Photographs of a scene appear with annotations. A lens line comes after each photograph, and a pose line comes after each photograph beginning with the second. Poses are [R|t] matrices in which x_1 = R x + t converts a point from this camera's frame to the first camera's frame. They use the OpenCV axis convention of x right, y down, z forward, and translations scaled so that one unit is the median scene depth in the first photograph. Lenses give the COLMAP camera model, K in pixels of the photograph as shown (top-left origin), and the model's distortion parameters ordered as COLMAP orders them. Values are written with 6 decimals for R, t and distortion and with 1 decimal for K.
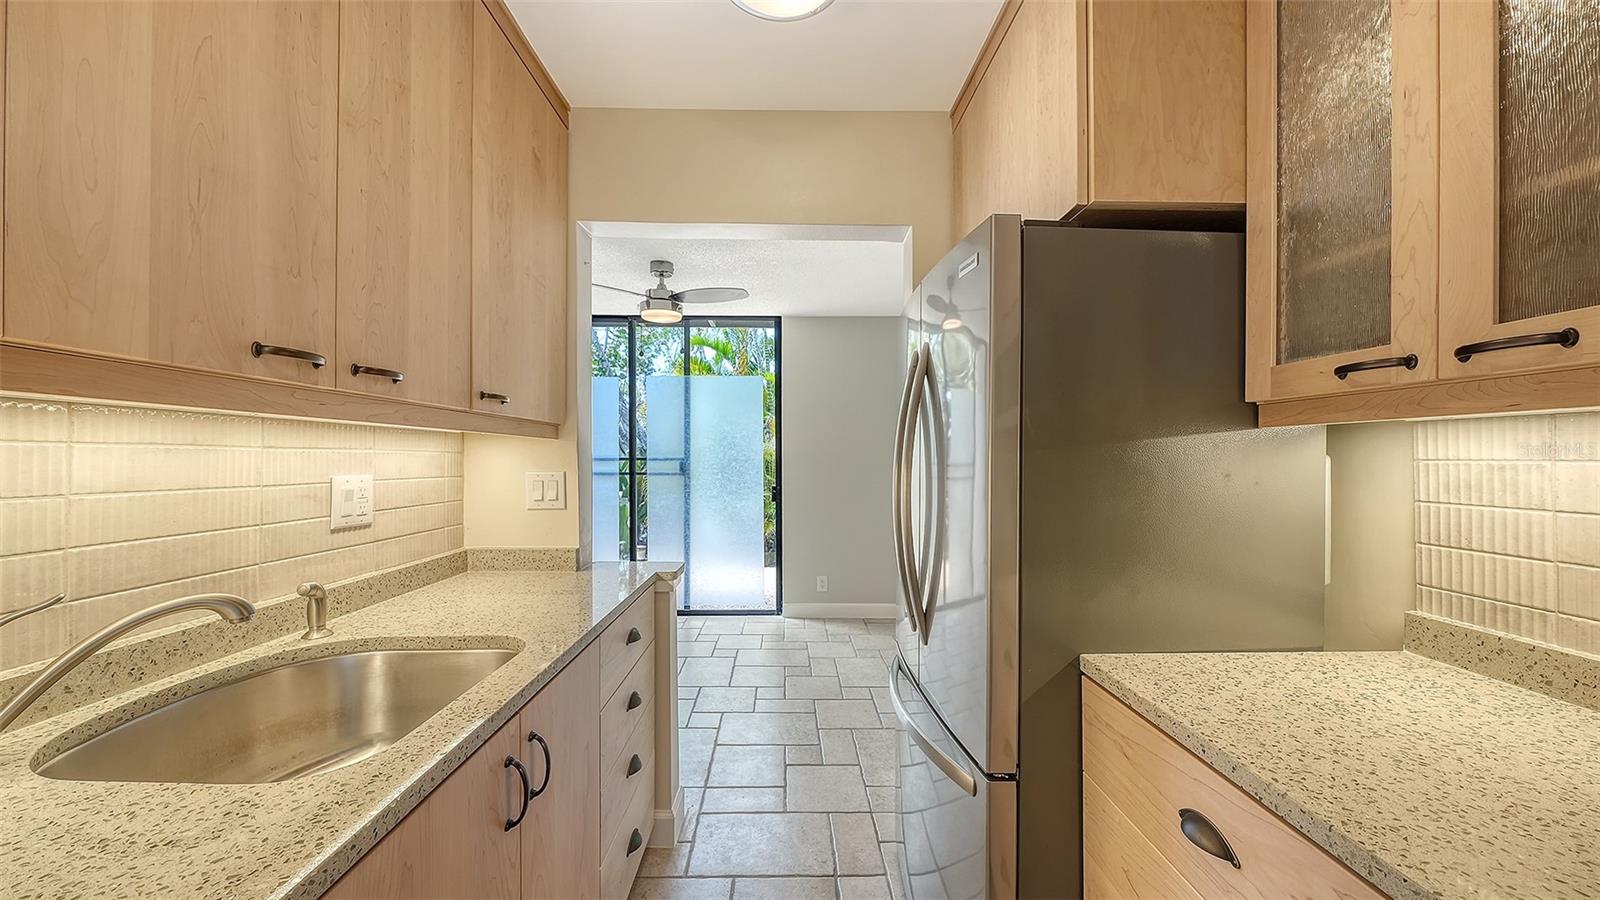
lens RADIAL K [[554.1, 0, 797.7], [0, 554.1, 453.7], [0, 0, 1]] dist [-0.008220, -0.000430]
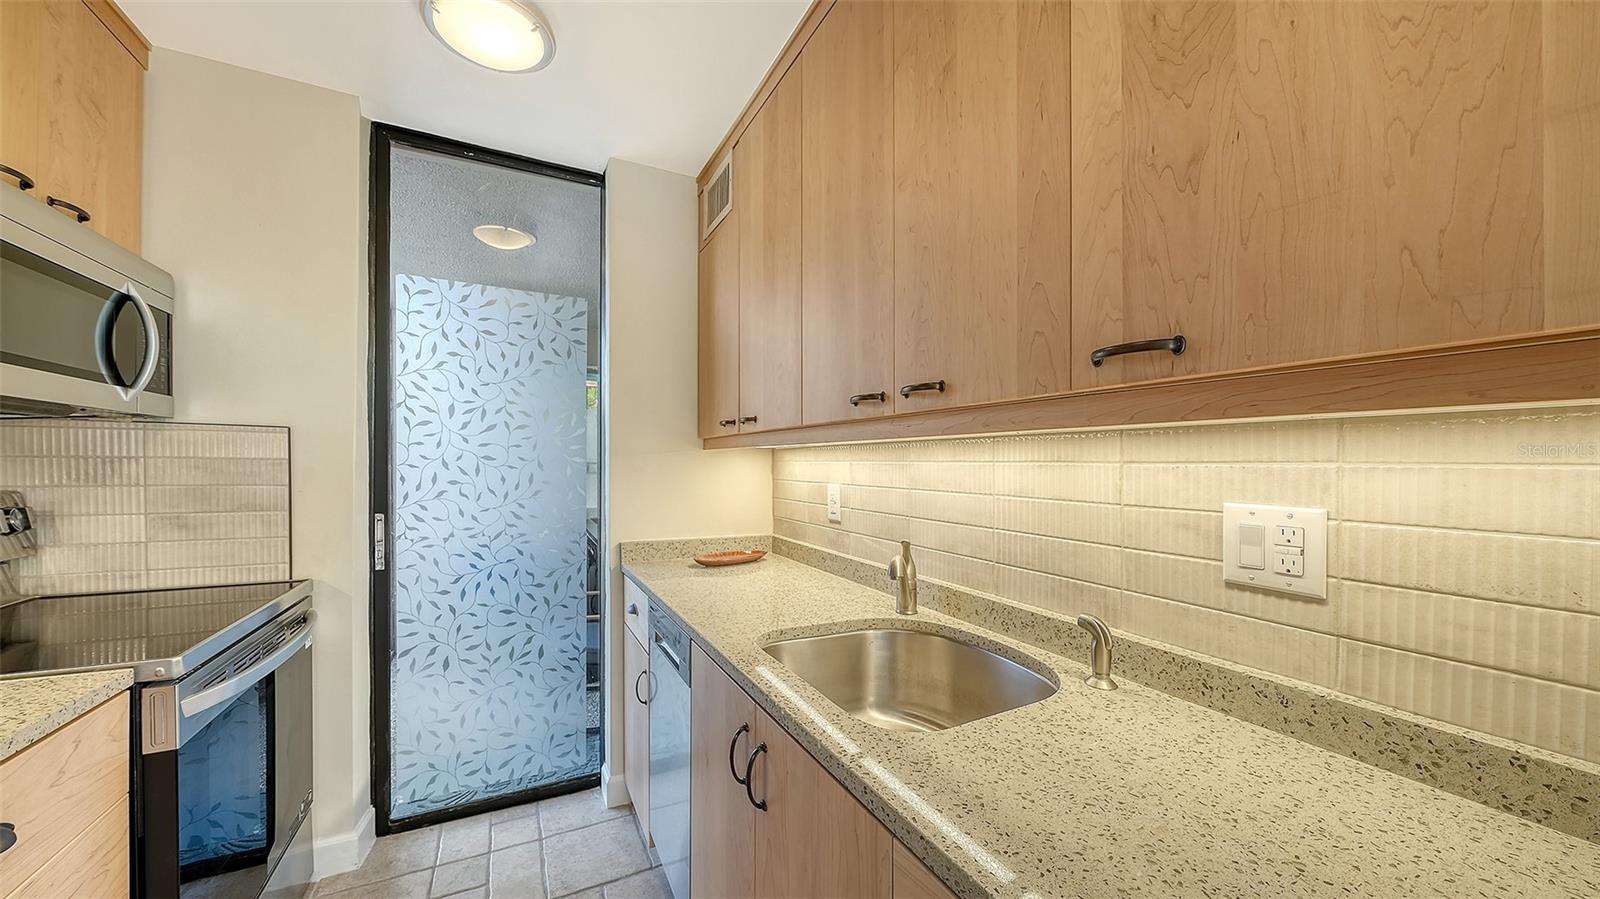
lens RADIAL K [[554.1, 0, 806.8], [0, 554.1, 479.0], [0, 0, 1]] dist [-0.008220, -0.000430]
pose [[-0.890372, -0.008787, -0.455150, -0.073104], [-0.016580, 0.999776, 0.013132, 0.010584], [0.454932, 0.019239, -0.890318, 1.363775]]
